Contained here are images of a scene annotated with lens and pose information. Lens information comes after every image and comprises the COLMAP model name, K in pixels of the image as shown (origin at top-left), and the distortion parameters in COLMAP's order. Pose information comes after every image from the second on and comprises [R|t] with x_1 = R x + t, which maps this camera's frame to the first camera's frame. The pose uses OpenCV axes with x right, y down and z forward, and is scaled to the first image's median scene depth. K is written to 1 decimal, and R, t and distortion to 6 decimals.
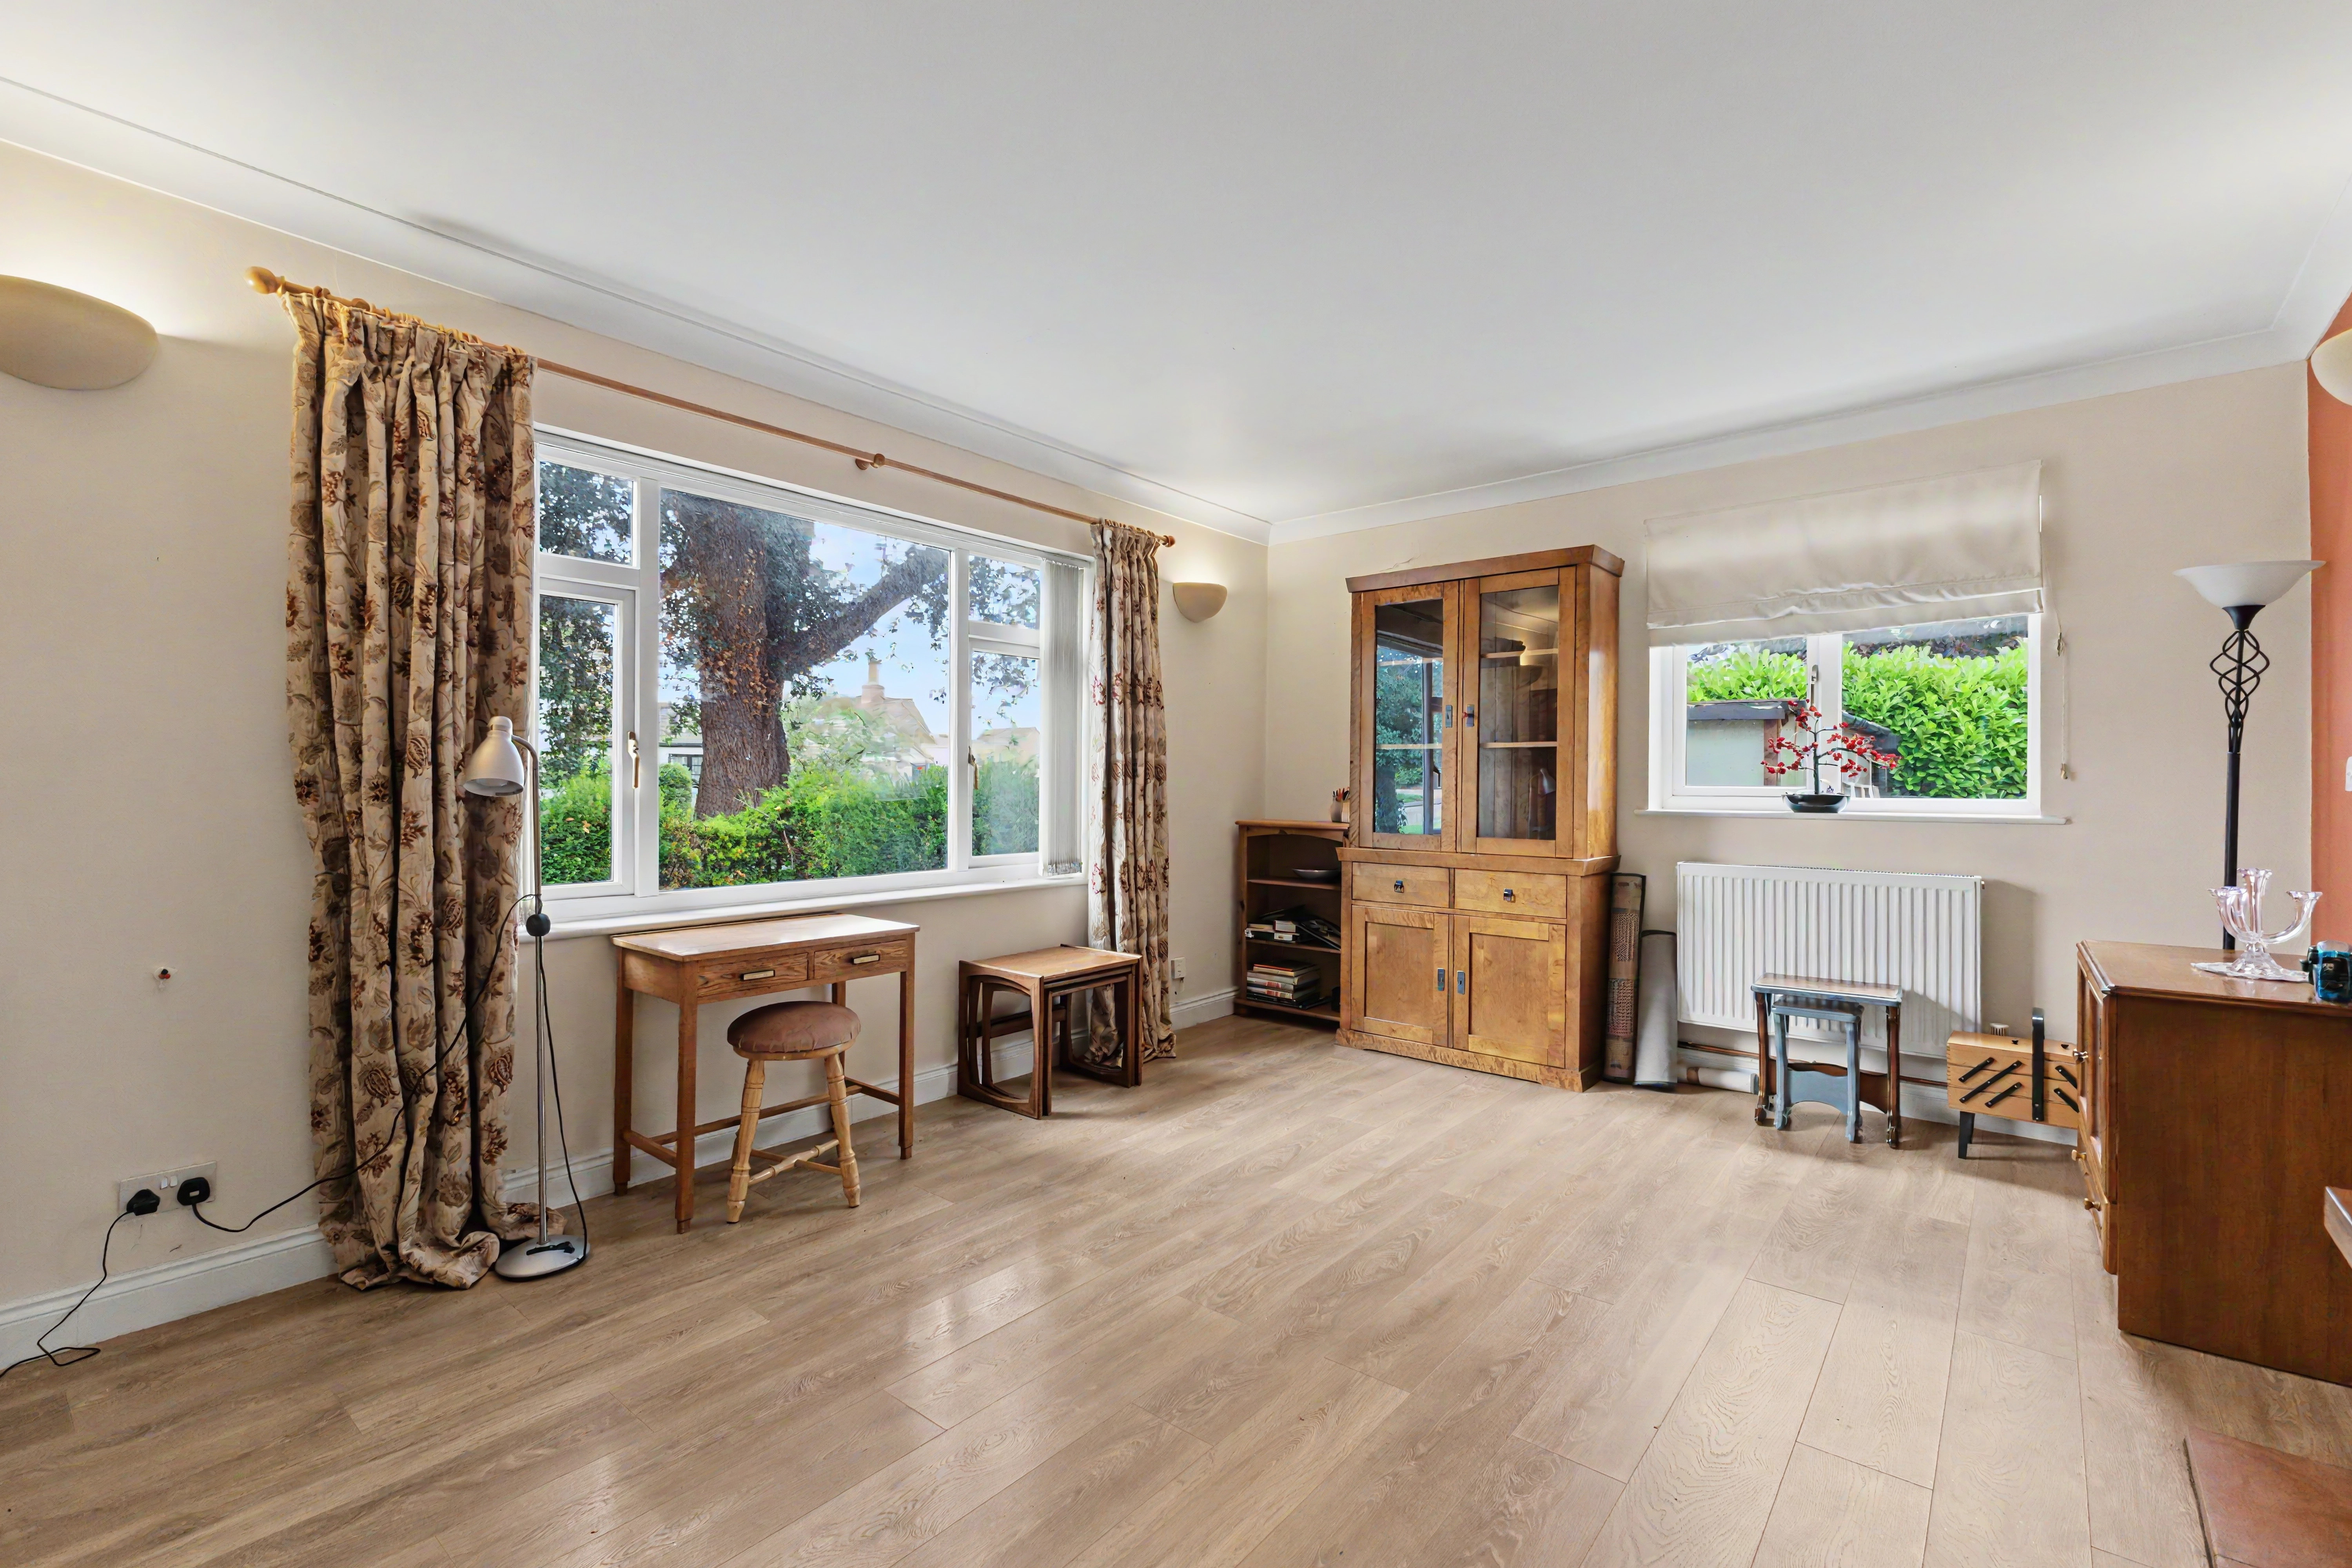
lens RADIAL K [[1031.5, 0, 1186.1], [0, 1031.5, 778.0], [0, 0, 1]] dist [-0.002295, 0.000206]
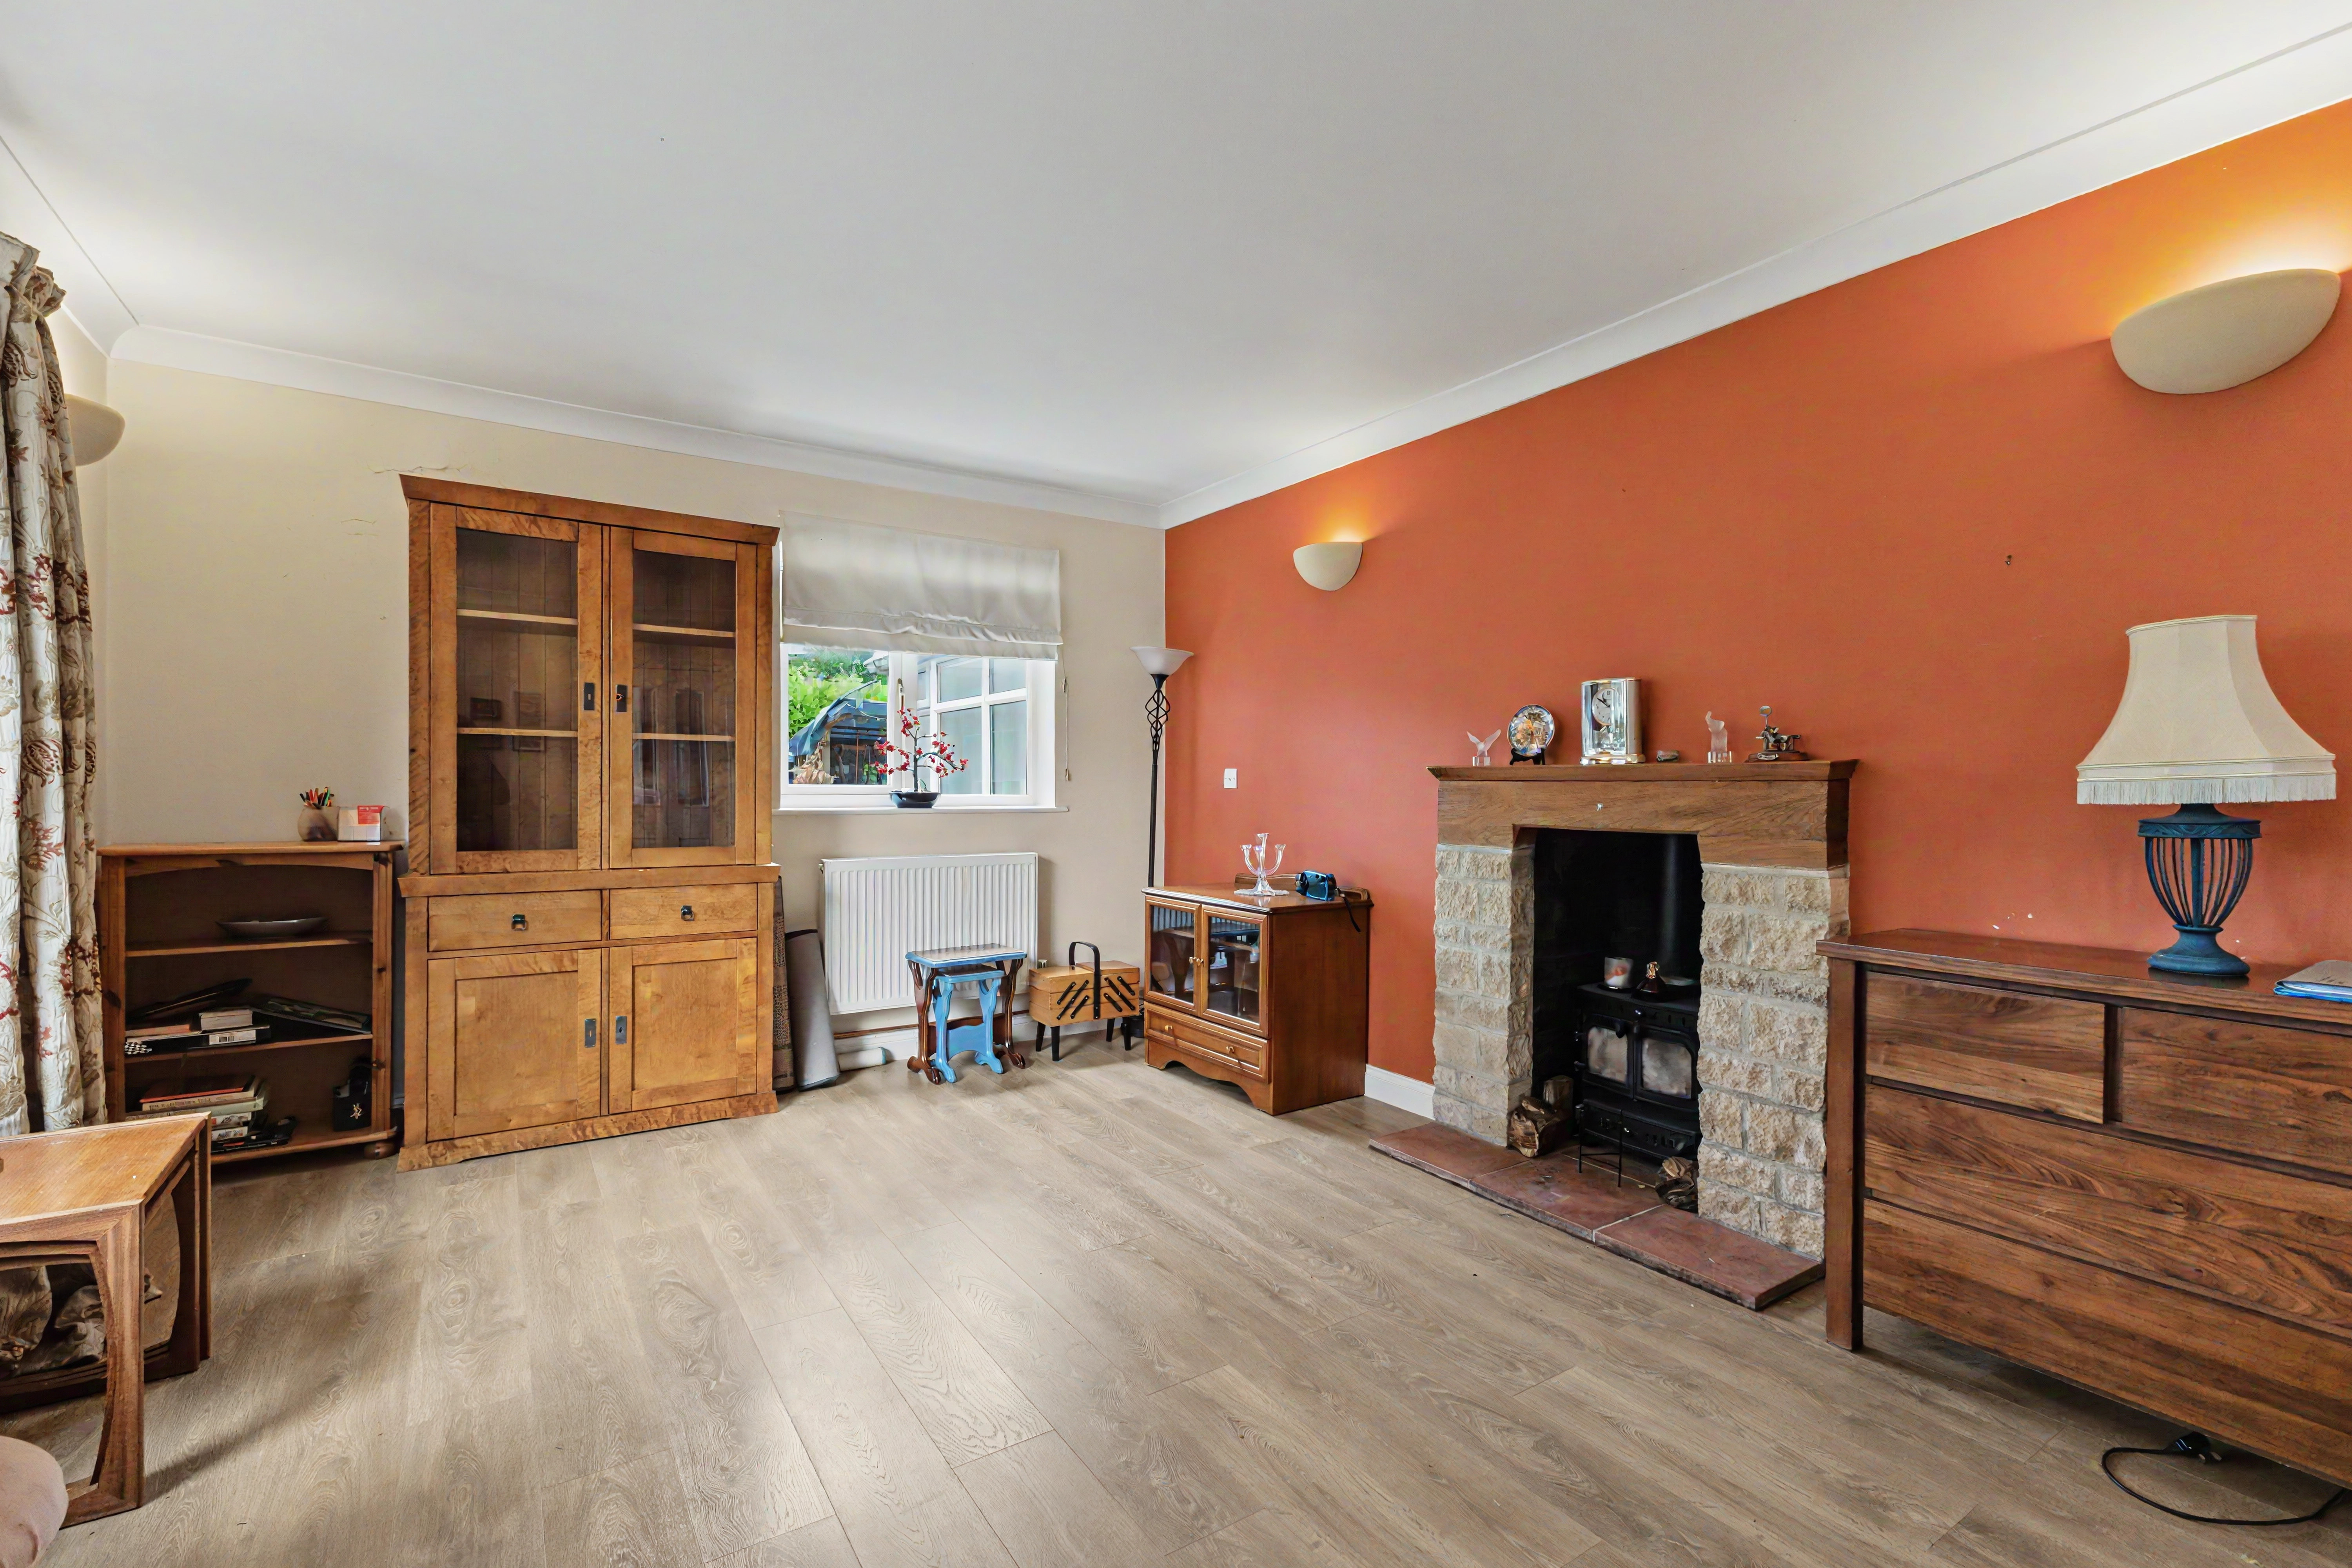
lens RADIAL K [[1031.5, 0, 1184.4], [0, 1031.5, 798.8], [0, 0, 1]] dist [-0.002295, 0.000206]
pose [[0.280519, -0.015231, 0.959728, -0.406734], [-0.009877, 0.999775, 0.018753, -0.001357], [-0.959798, -0.014740, 0.280306, 0.383042]]
